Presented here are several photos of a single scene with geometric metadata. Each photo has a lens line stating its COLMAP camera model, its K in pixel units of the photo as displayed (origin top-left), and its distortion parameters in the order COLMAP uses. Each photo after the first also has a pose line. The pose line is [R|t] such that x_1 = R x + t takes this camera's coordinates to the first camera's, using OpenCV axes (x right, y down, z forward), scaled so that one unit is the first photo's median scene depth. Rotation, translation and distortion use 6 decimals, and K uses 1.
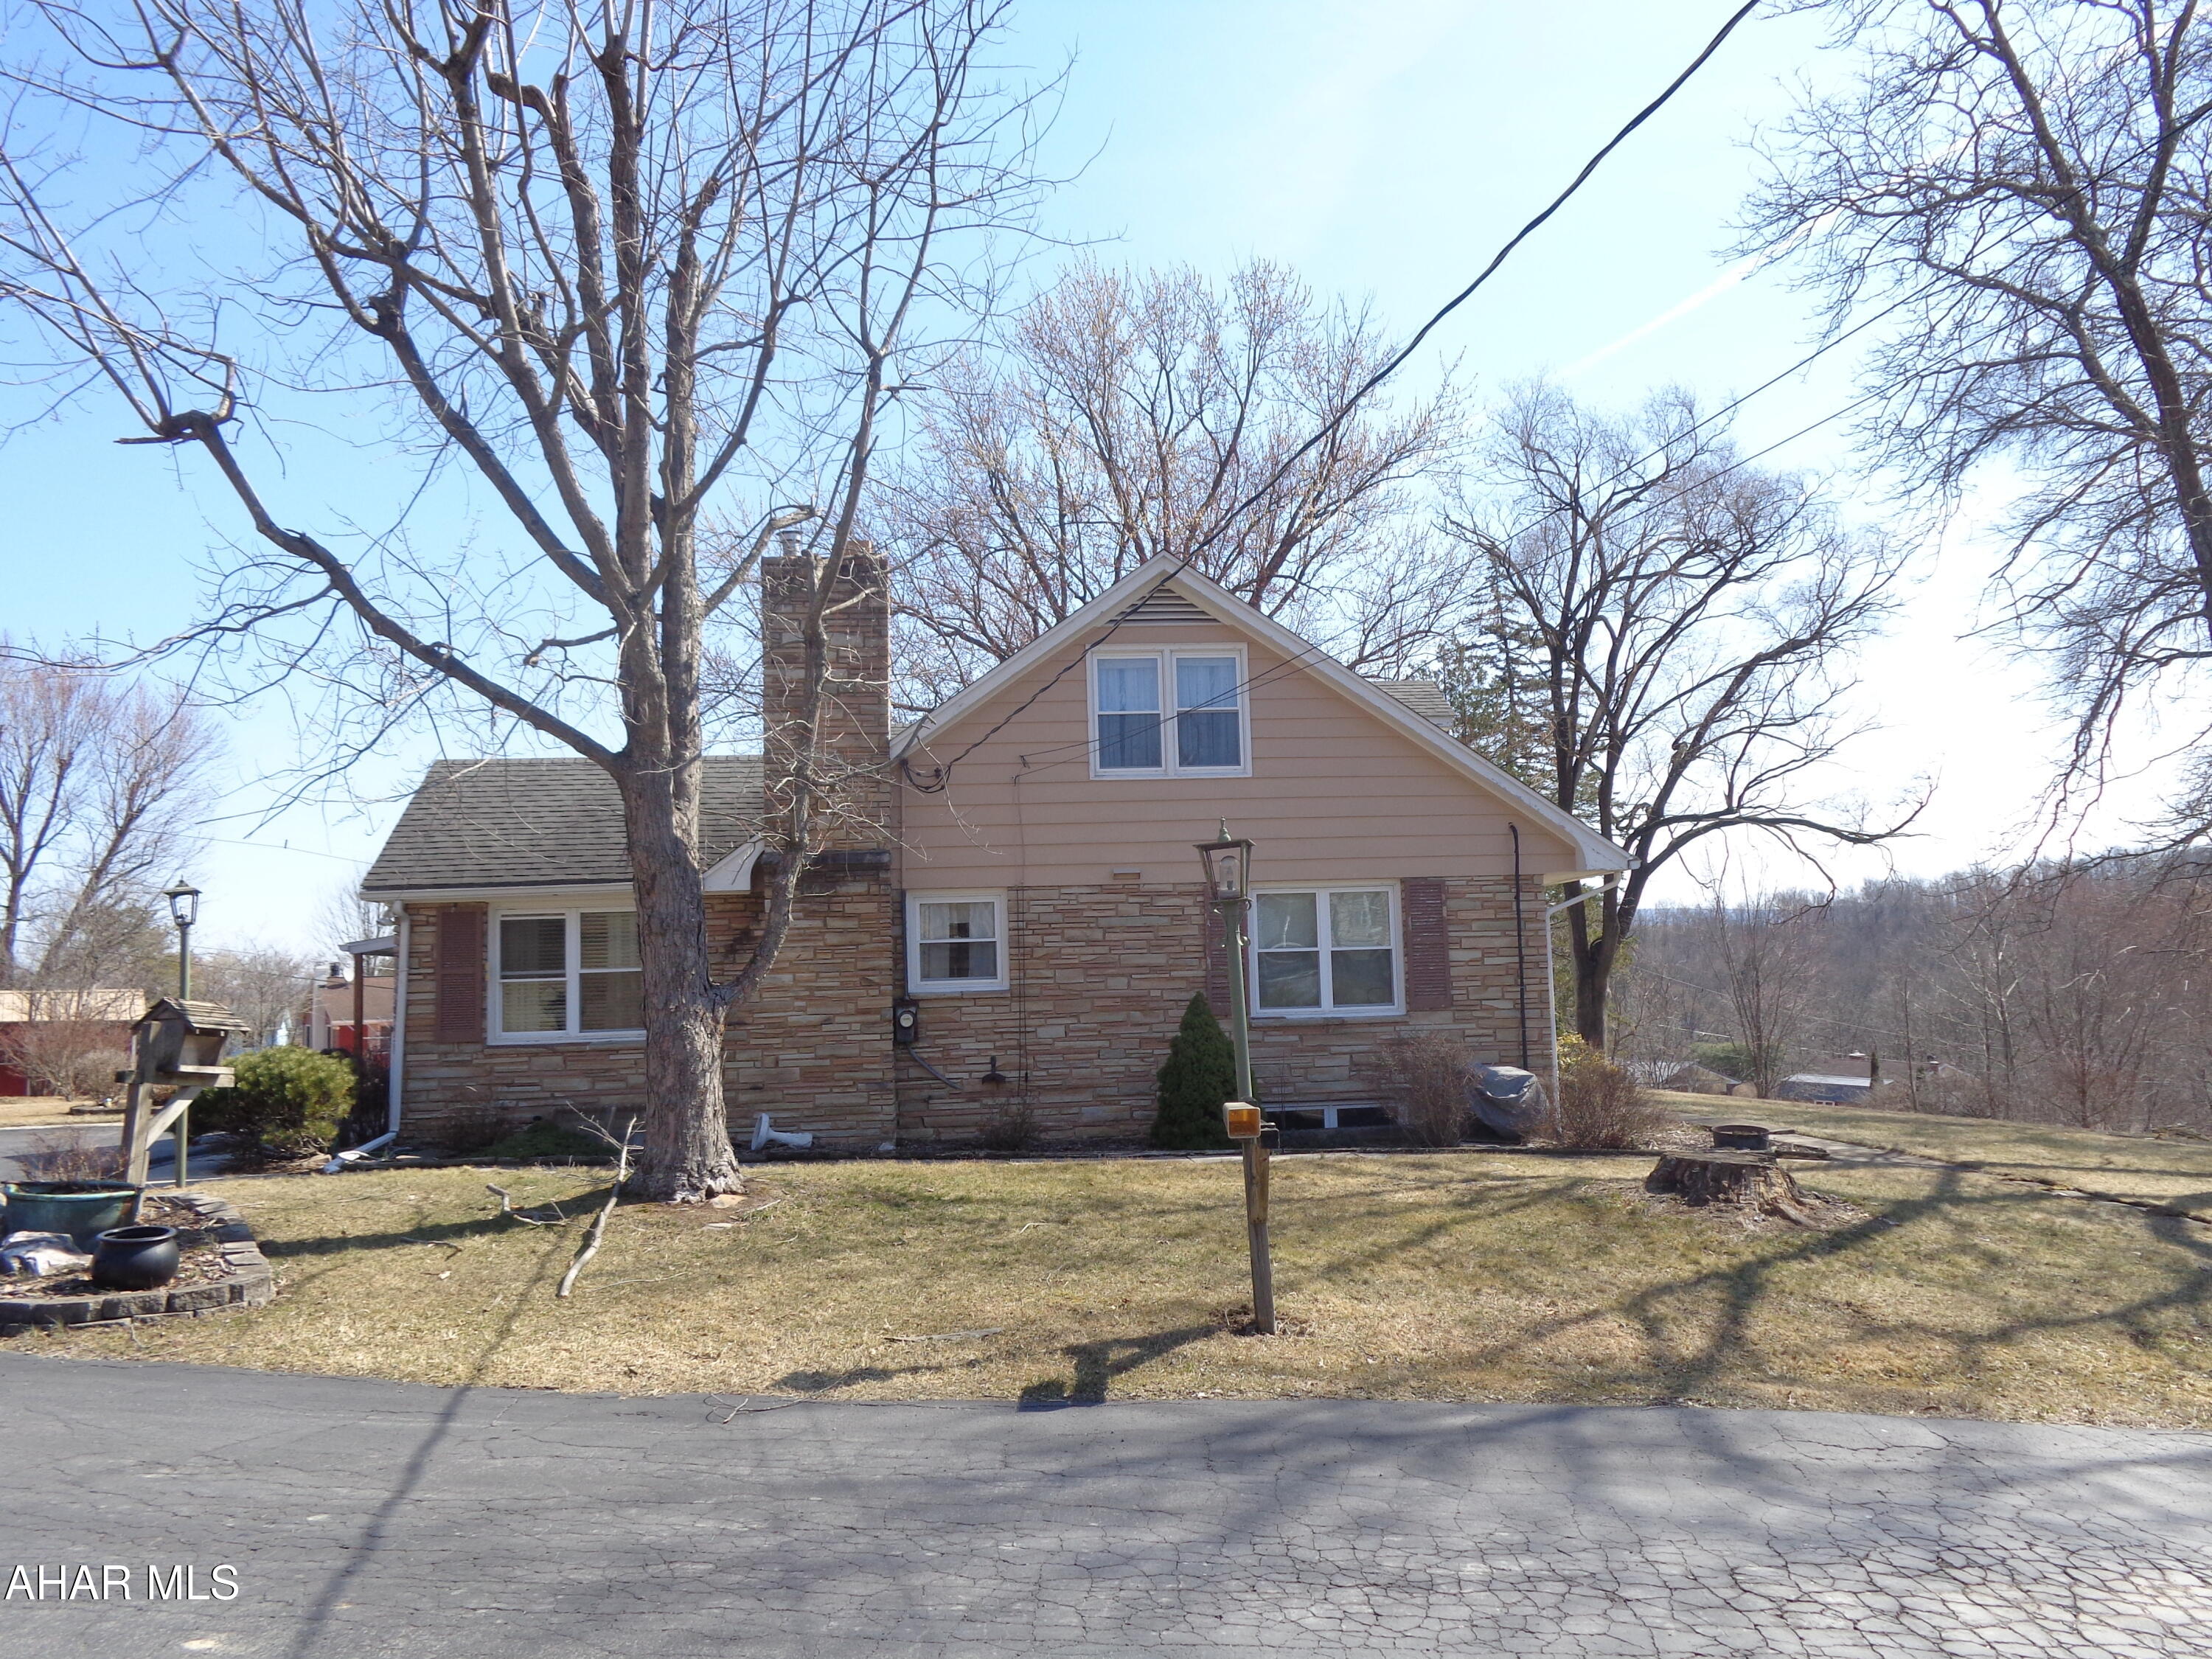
lens RADIAL K [[1583.3, 0, 1106.0], [0, 1583.3, 829.5], [0, 0, 1]] dist [0.022229, -0.000403]
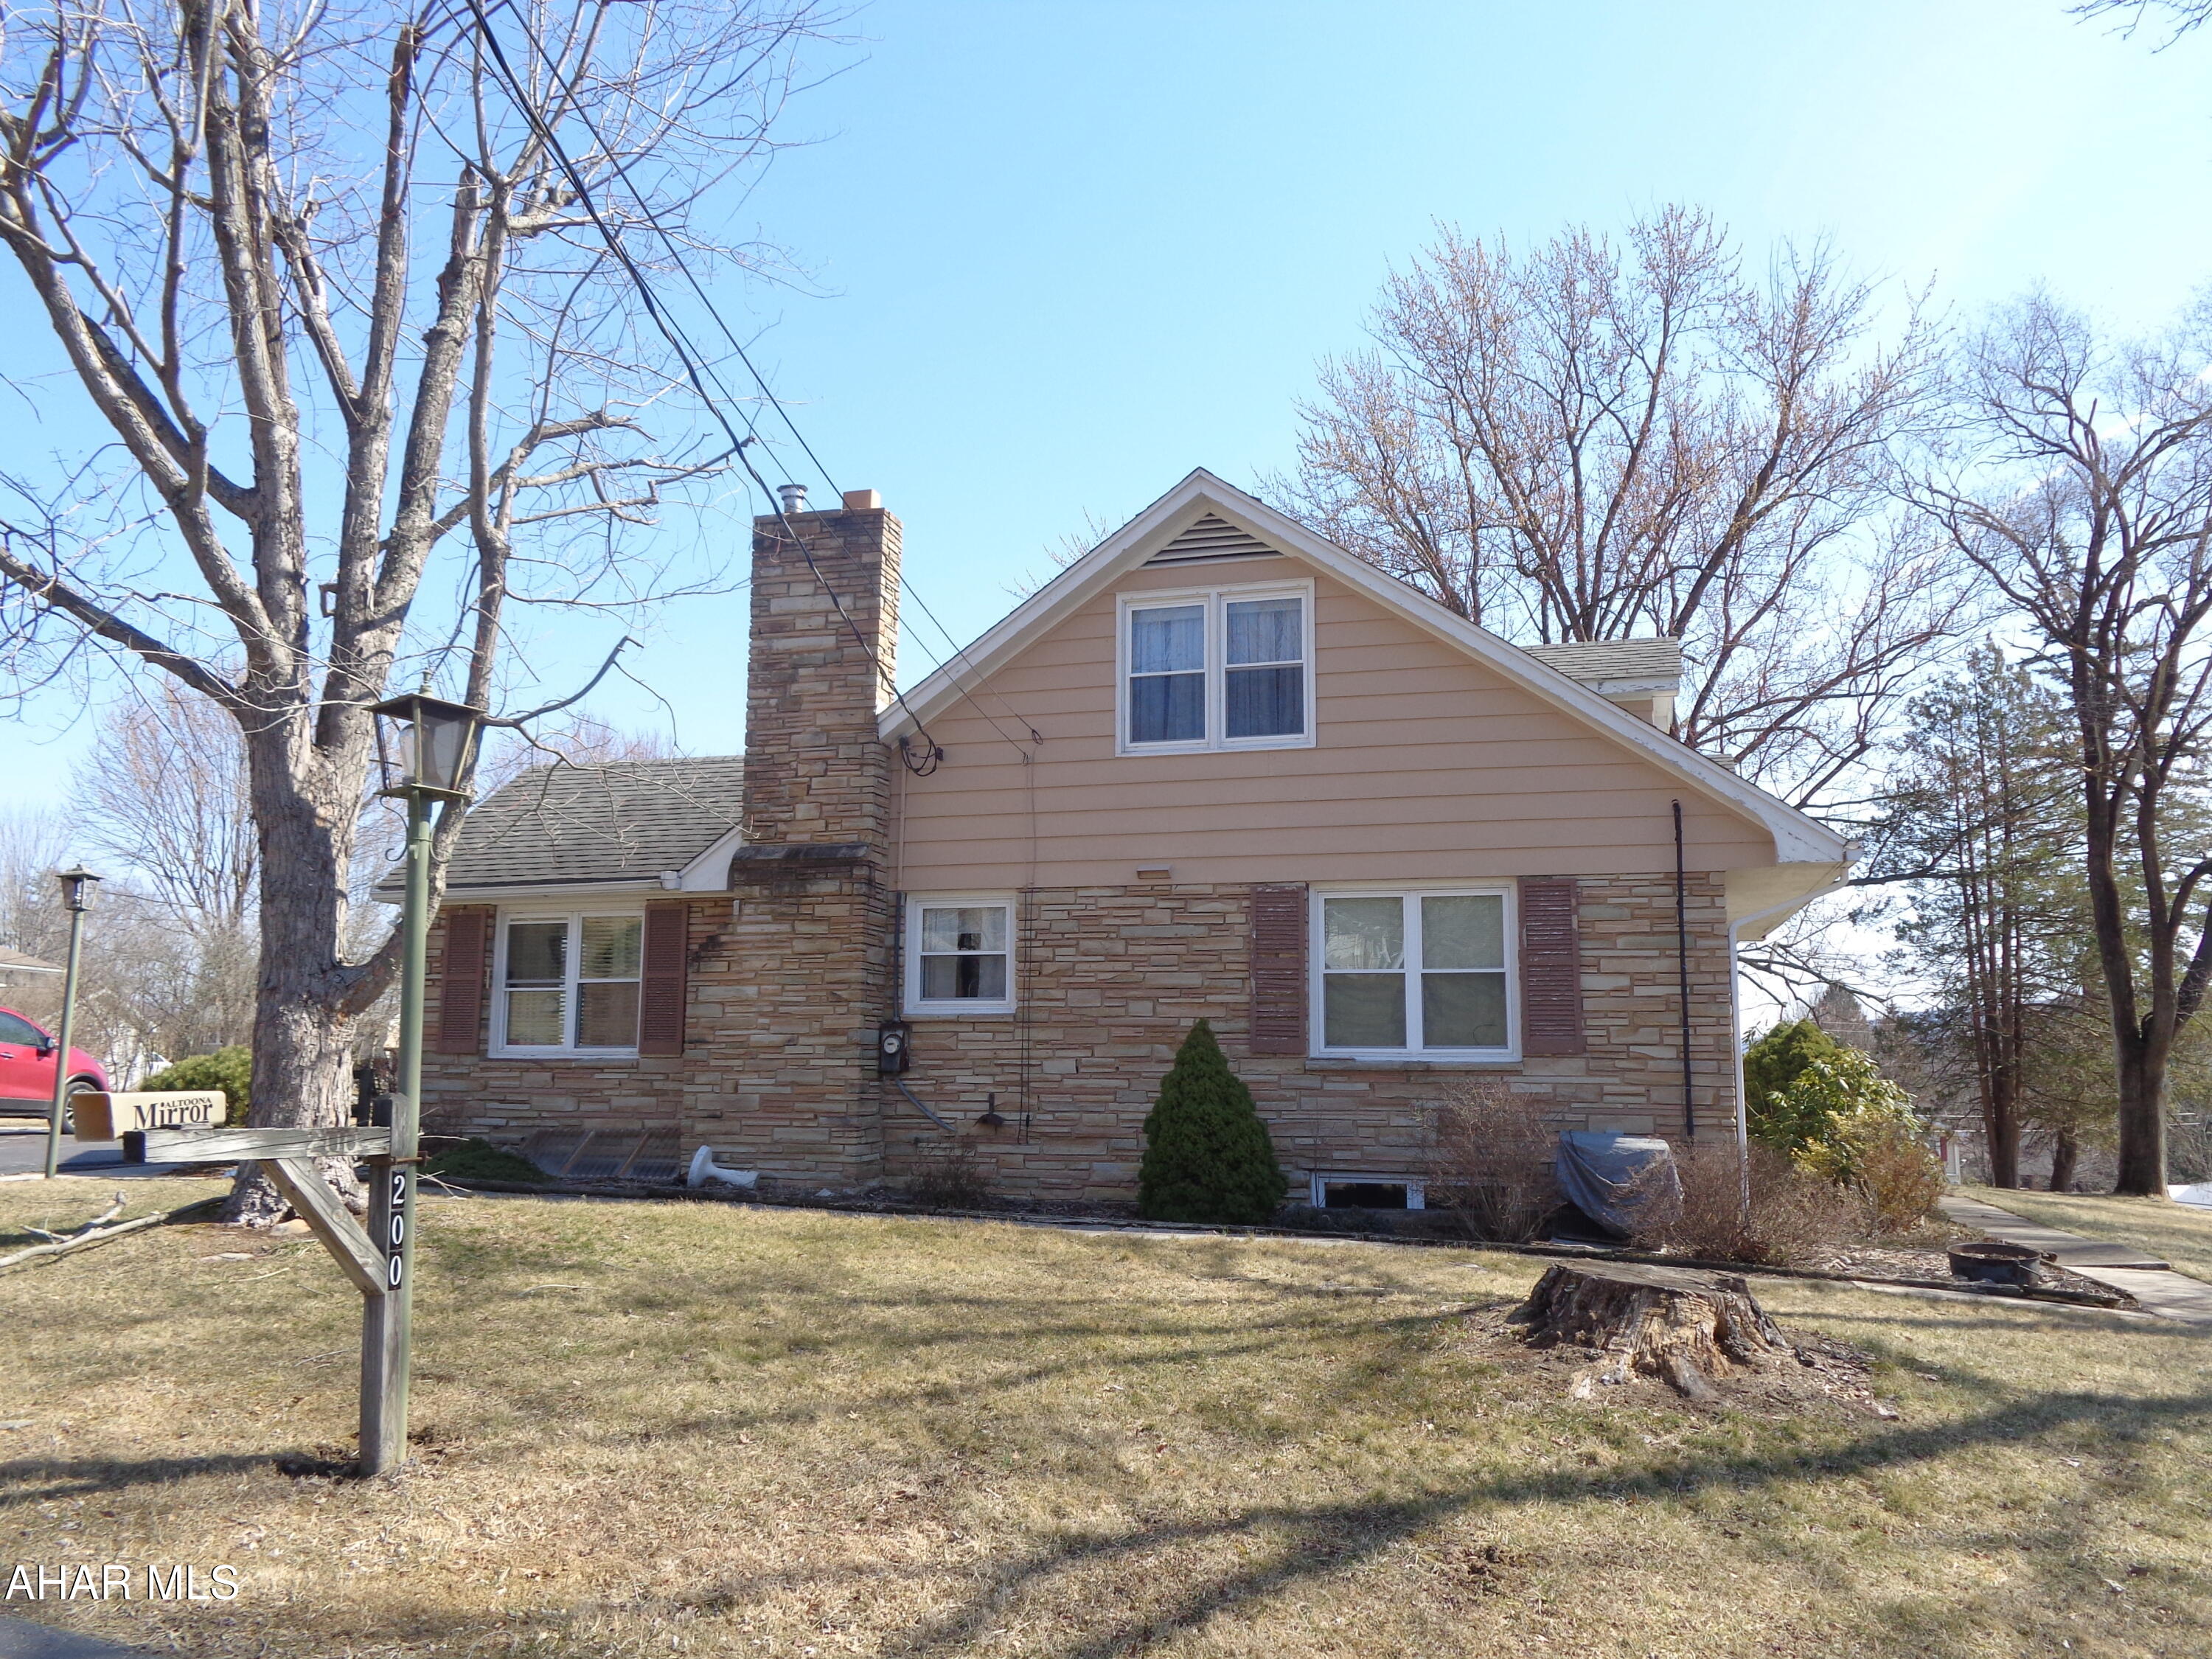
lens RADIAL K [[1616.4, 0, 1106.0], [0, 1616.4, 829.5], [0, 0, 1]] dist [0.007588, 0.001691]
pose [[0.940009, -0.013893, -0.340865, 0.269150], [-0.000461, 0.999118, -0.041993, 0.040958], [0.341148, 0.039631, 0.939174, 0.223449]]
